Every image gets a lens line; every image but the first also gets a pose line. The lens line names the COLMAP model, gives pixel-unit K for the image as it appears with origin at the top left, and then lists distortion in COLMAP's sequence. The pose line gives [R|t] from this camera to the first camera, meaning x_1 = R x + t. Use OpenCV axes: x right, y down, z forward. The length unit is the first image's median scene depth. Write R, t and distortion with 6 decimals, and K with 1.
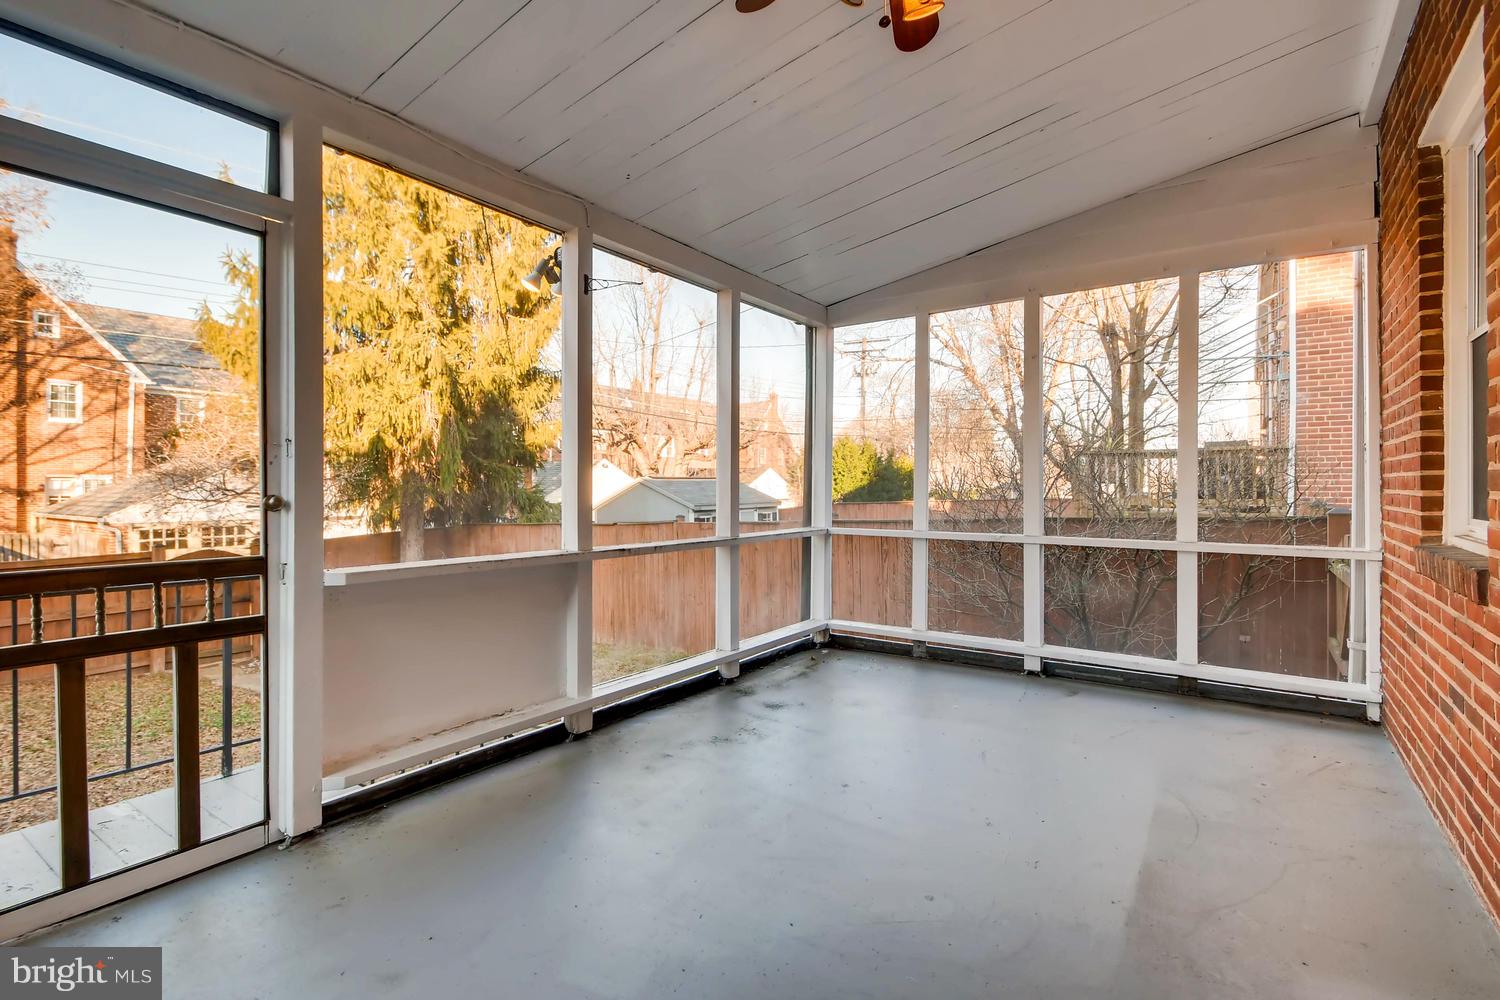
lens RADIAL K [[712.4, 0, 753.5], [0, 712.4, 489.0], [0, 0, 1]] dist [0.001982, 0.000110]
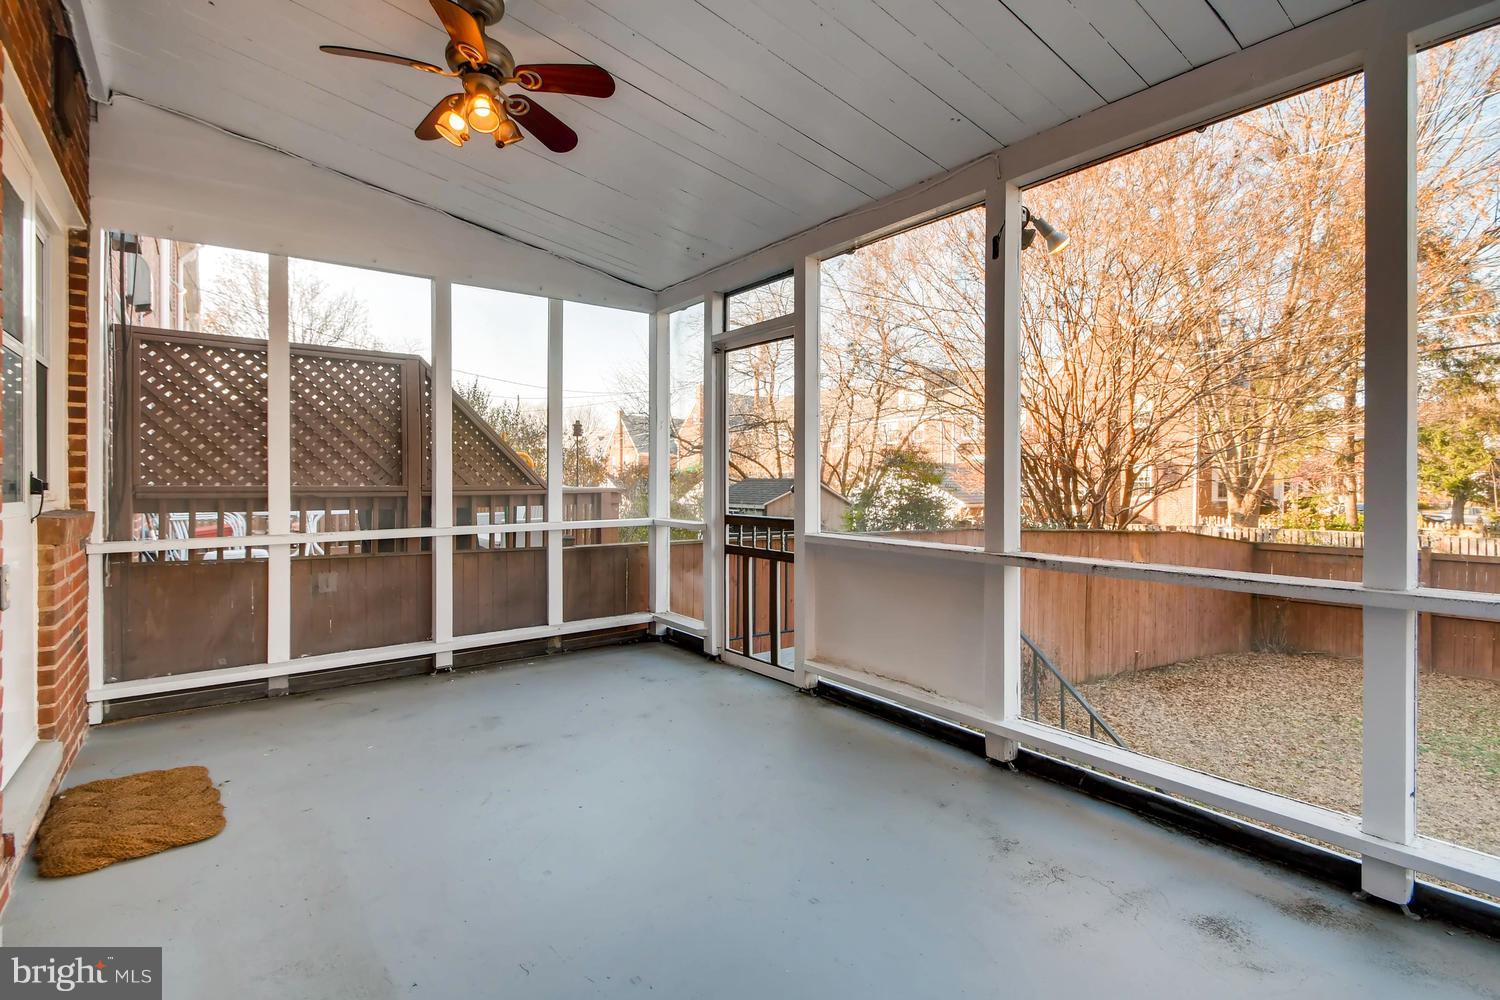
lens RADIAL K [[712.4, 0, 753.5], [0, 712.4, 489.0], [0, 0, 1]] dist [0.001982, 0.000110]
pose [[-0.314471, 0.001960, -0.949265, 0.887788], [-0.008825, 0.999949, 0.004988, 0.009327], [0.949226, 0.009946, -0.314437, 1.278553]]
